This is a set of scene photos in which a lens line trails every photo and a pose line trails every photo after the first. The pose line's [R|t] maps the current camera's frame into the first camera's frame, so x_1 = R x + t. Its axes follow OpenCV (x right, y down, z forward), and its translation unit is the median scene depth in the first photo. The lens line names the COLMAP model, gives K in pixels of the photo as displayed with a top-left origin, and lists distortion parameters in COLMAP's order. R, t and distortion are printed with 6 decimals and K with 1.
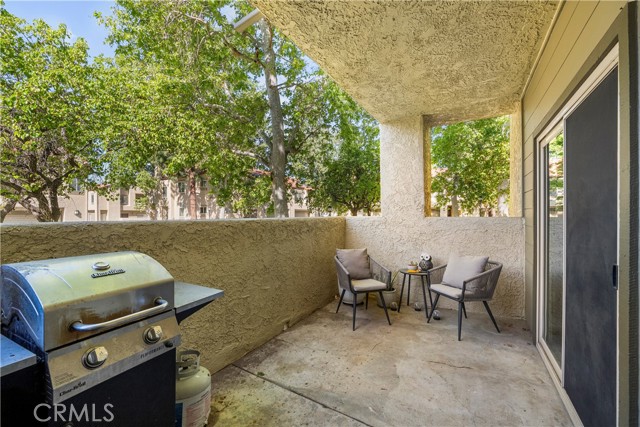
lens RADIAL K [[253.7, 0, 320.0], [0, 253.7, 213.5], [0, 0, 1]] dist [0.000192, 0.000185]
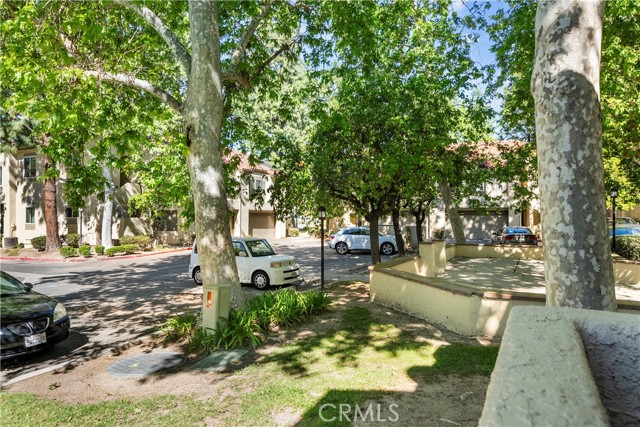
lens RADIAL K [[430.1, 0, 320.0], [0, 430.1, 213.5], [0, 0, 1]] dist [-0.000715, -0.000341]
pose [[0.998140, 0.003190, 0.060874, -0.010447], [-0.002735, 0.999968, -0.007551, -0.008381], [-0.060896, 0.007371, 0.998117, 0.165096]]
